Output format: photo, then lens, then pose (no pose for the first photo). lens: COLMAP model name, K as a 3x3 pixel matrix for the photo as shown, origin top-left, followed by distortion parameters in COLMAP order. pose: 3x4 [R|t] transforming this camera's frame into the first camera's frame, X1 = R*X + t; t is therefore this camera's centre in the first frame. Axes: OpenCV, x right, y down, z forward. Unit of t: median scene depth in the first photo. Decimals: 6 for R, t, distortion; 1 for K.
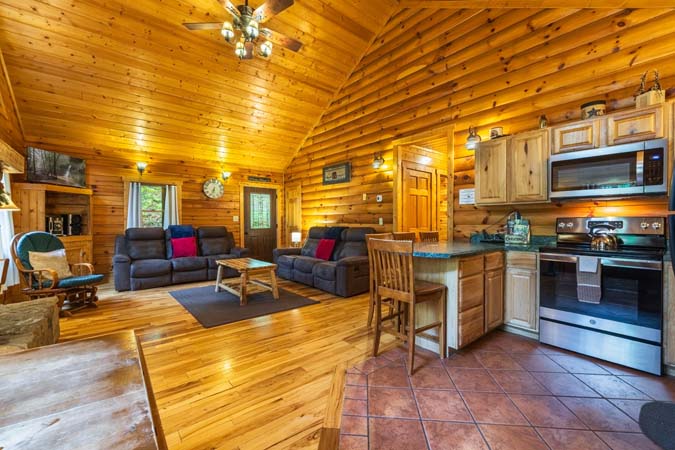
lens RADIAL K [[279.3, 0, 339.8], [0, 279.3, 225.1], [0, 0, 1]] dist [0.003259, 0.000265]
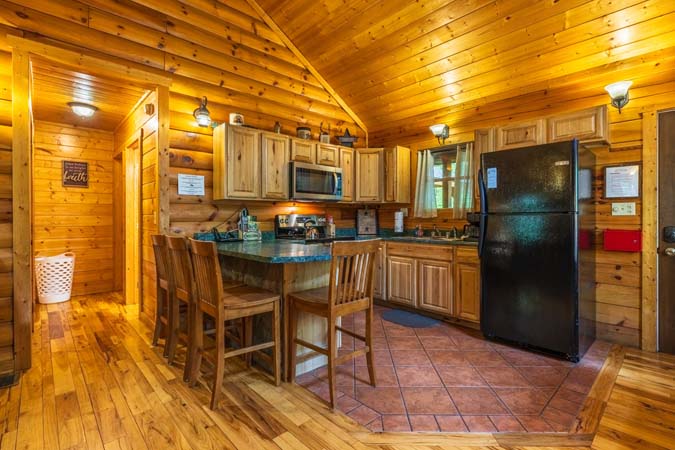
lens RADIAL K [[325.4, 0, 340.0], [0, 325.4, 219.2], [0, 0, 1]] dist [-0.004279, -0.000077]
pose [[-0.064330, -0.000382, 0.997929, -0.512554], [0.017941, 0.999838, 0.001540, -0.004962], [-0.997767, 0.018003, -0.064313, 0.755463]]
